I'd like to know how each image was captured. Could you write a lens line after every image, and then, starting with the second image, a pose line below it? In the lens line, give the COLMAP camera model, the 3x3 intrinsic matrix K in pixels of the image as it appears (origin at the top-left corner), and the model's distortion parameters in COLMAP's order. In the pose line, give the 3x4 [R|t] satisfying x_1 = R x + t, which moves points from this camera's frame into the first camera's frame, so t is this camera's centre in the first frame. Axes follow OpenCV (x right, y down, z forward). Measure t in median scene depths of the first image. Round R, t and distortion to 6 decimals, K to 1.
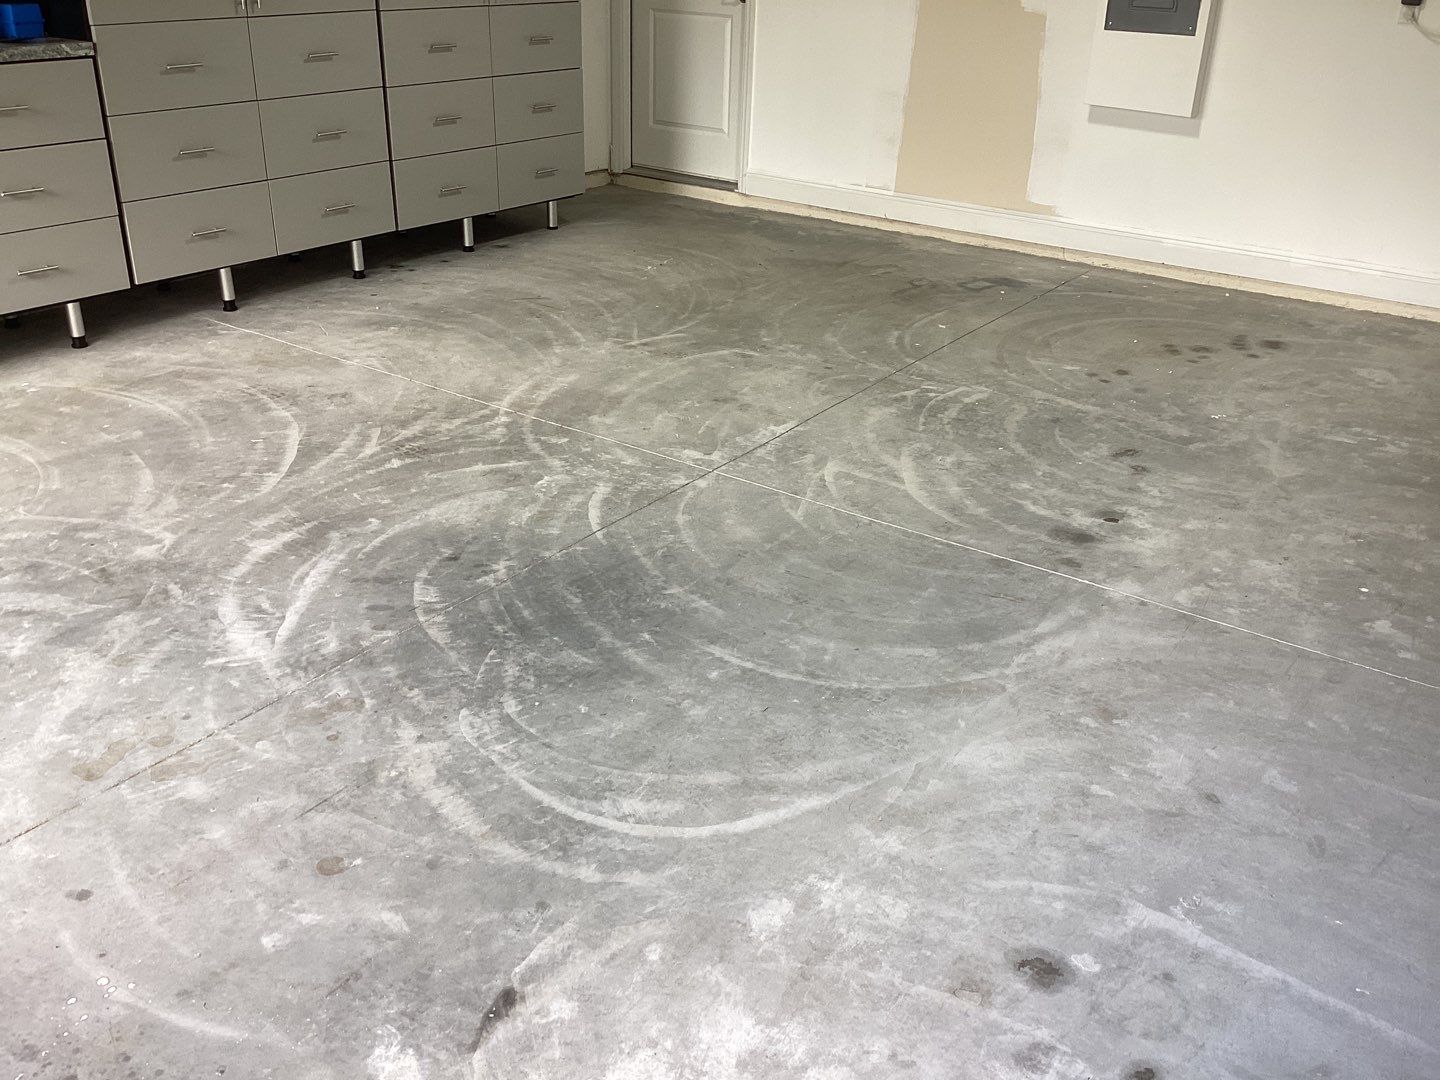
lens RADIAL K [[1305.0, 0, 723.9], [0, 1305.0, 546.7], [0, 0, 1]] dist [0.105619, -0.220848]
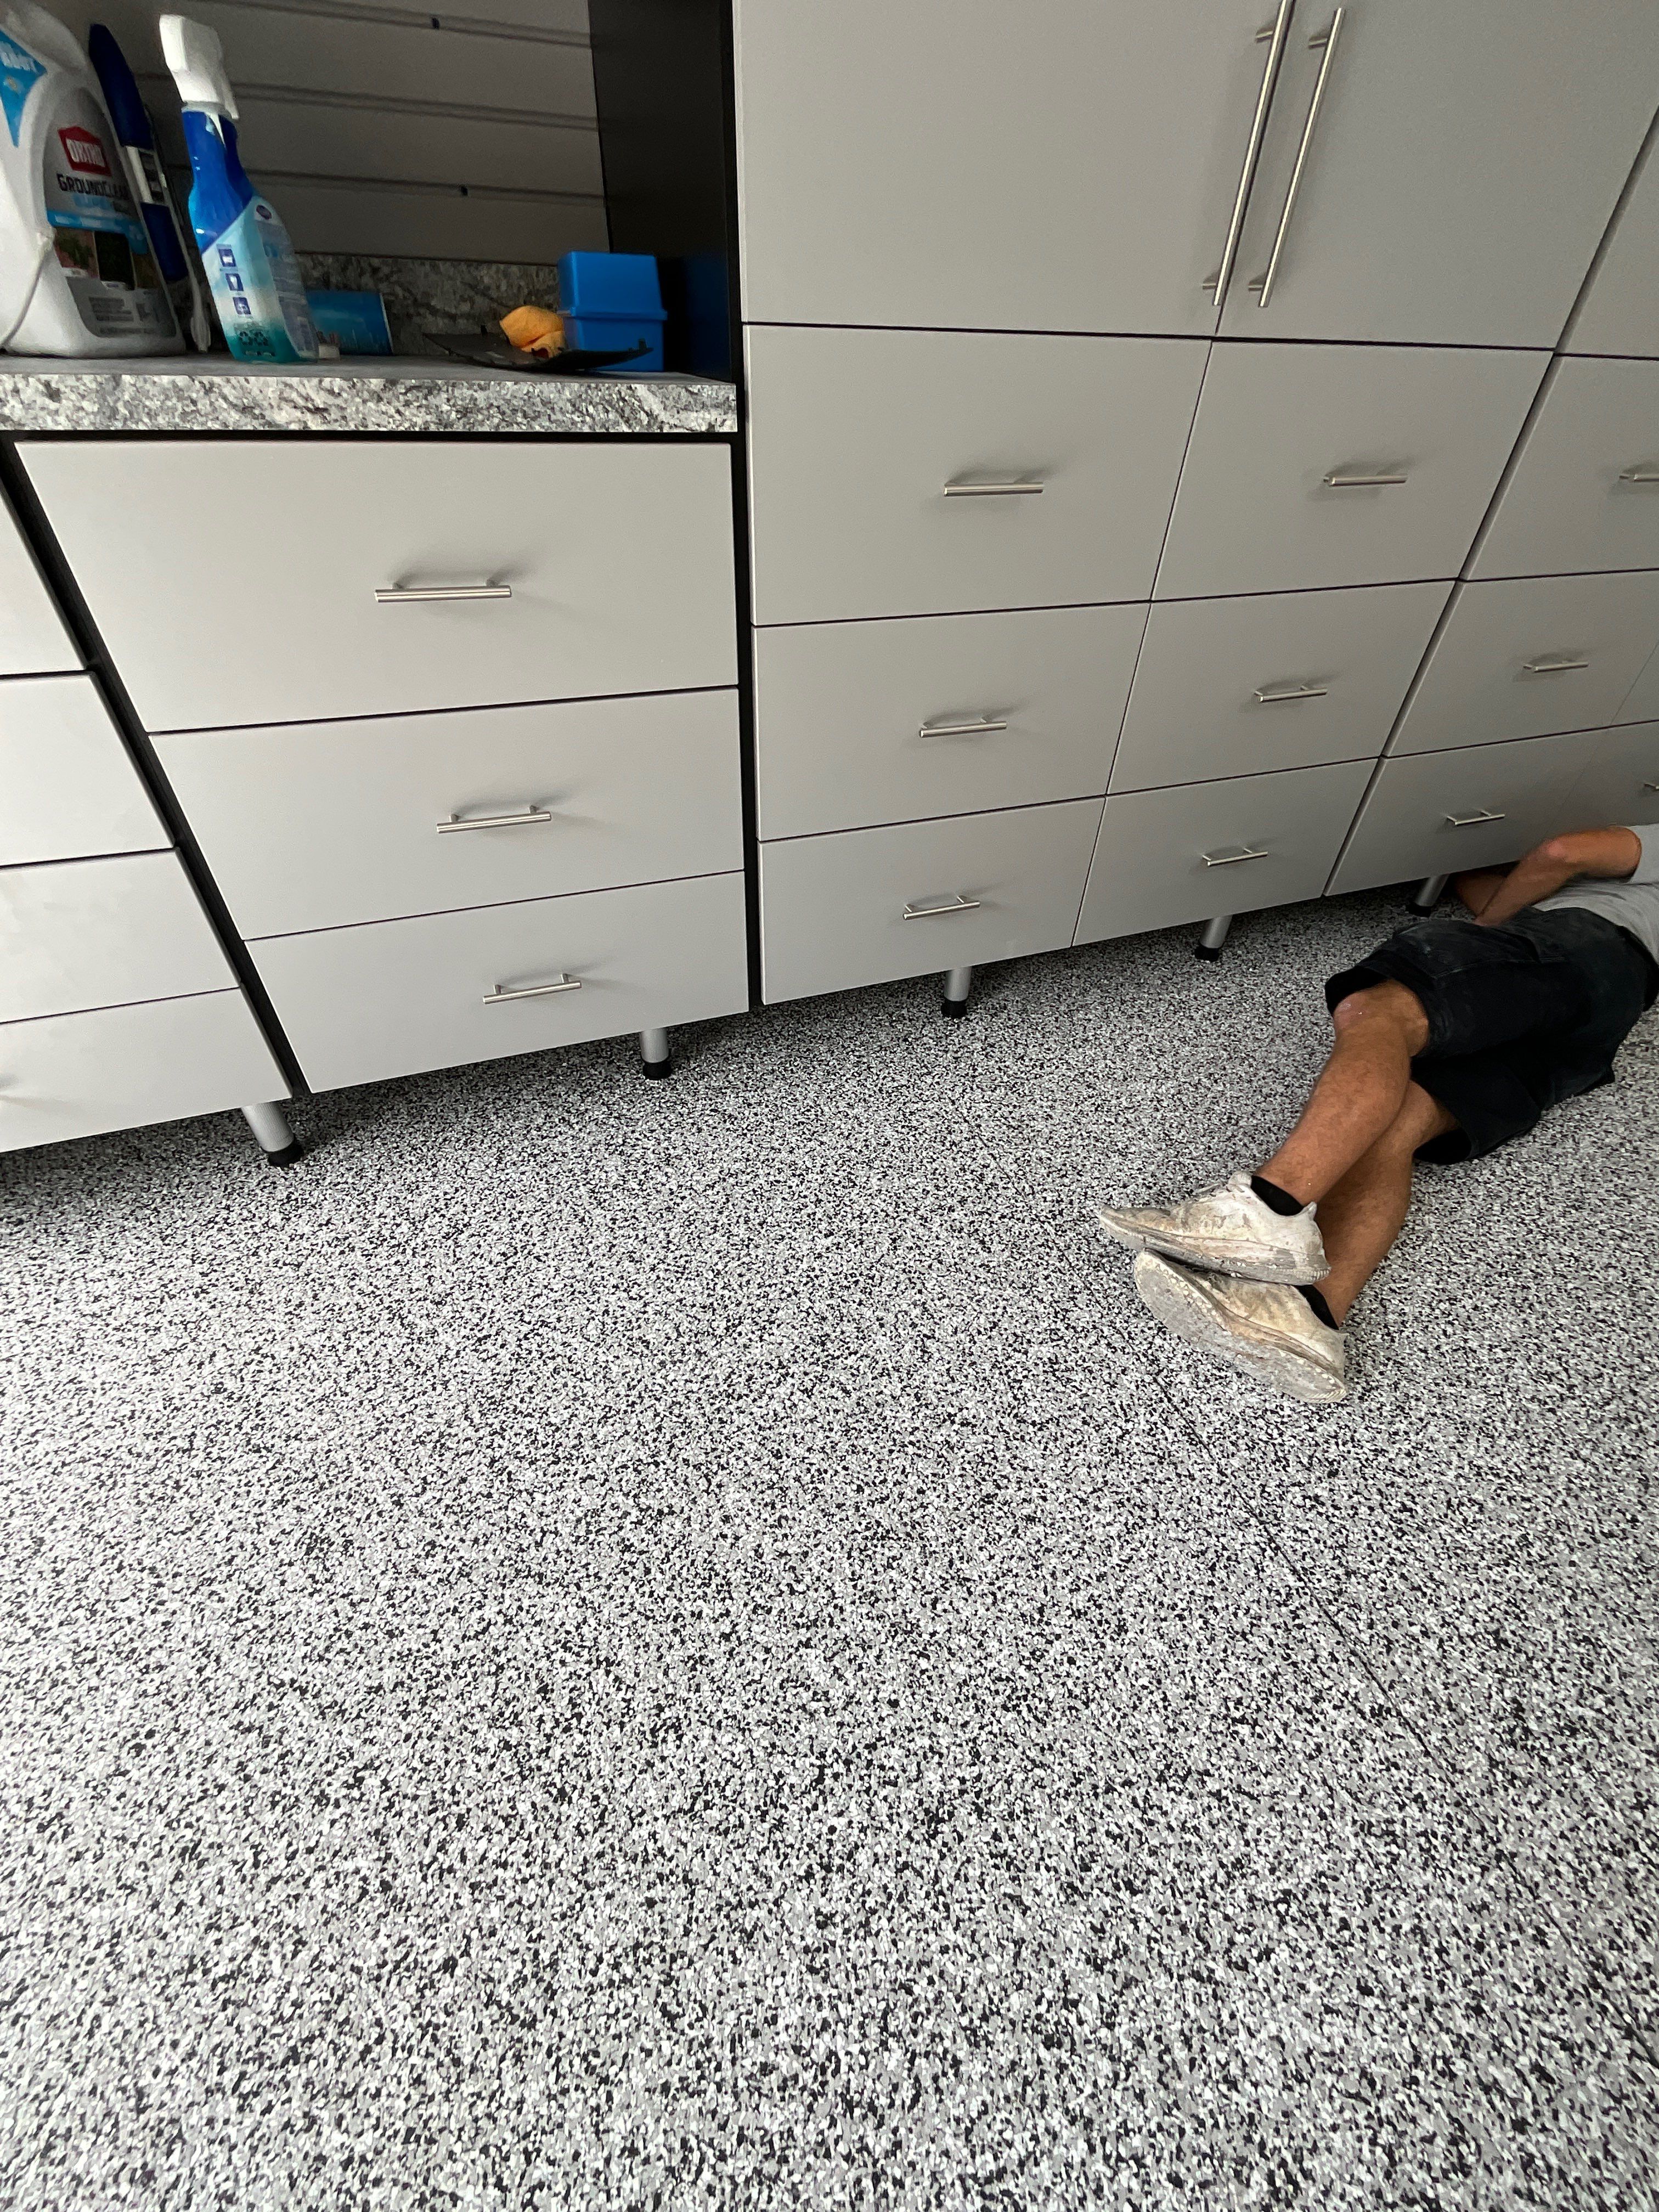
lens RADIAL K [[903.5, 0, 829.4], [0, 903.5, 1100.6], [0, 0, 1]] dist [0.001965, -0.000104]
pose [[0.831518, 0.363189, -0.420324, -0.295859], [-0.247933, 0.919760, 0.304256, -0.289118], [0.497099, -0.148782, 0.854843, 0.779422]]
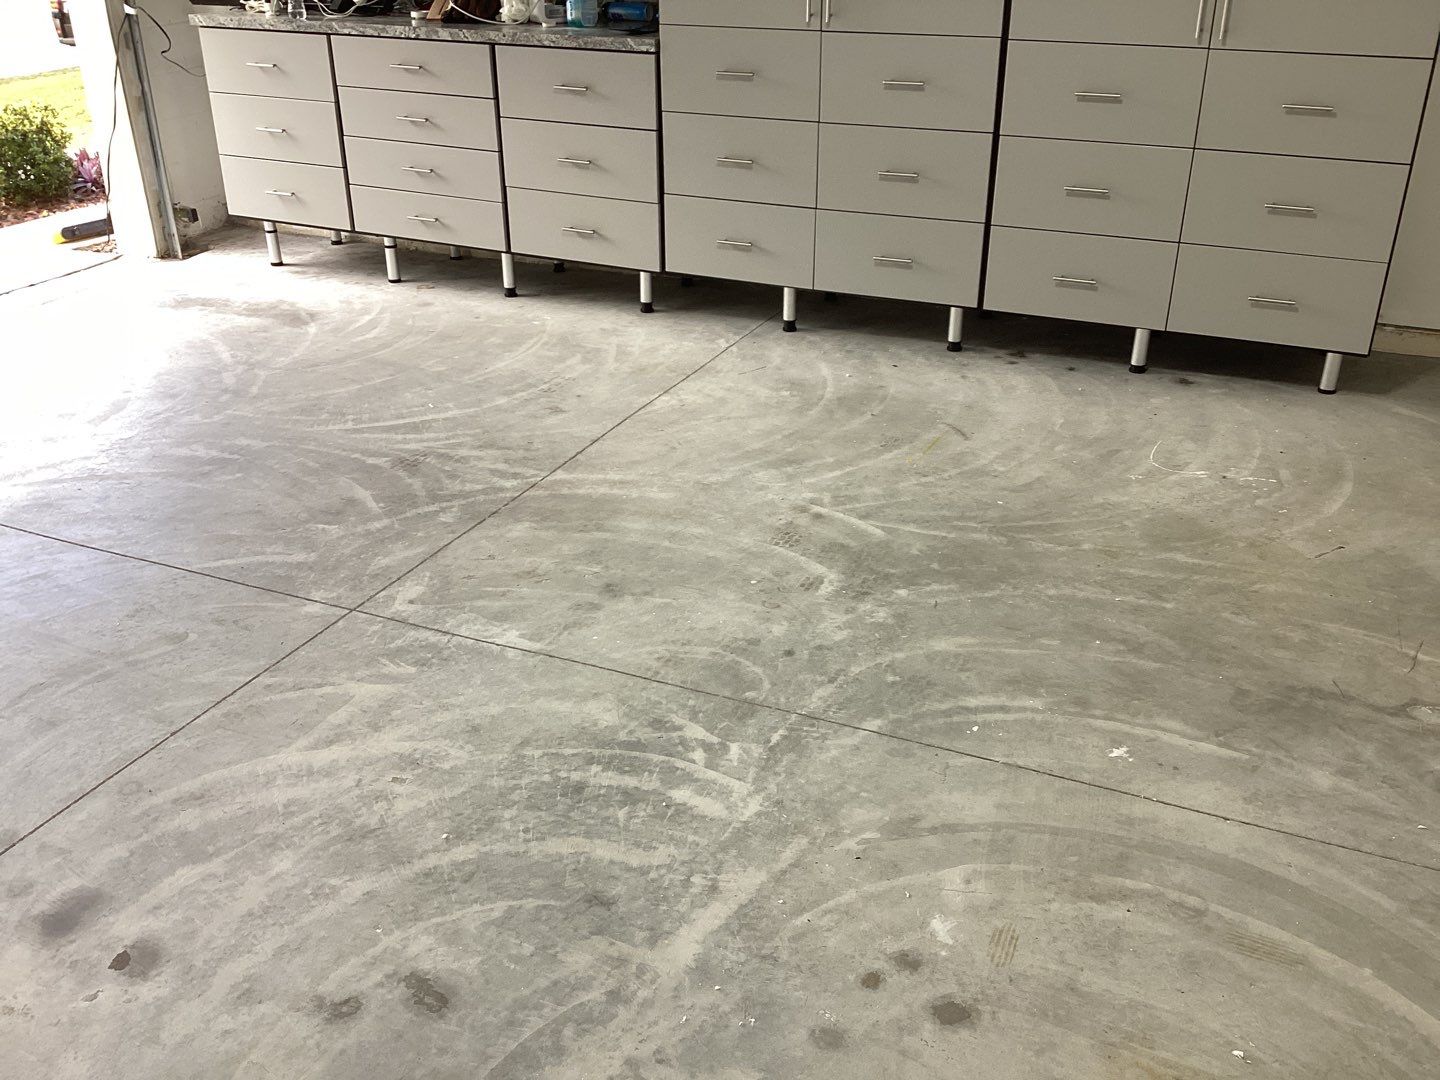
lens RADIAL K [[1305.0, 0, 723.9], [0, 1305.0, 546.7], [0, 0, 1]] dist [0.105619, -0.220848]
pose [[0.182719, 0.418643, -0.889580, 0.645116], [-0.418189, 0.851975, 0.315050, -0.387156], [0.889793, 0.314447, 0.330743, 0.811887]]
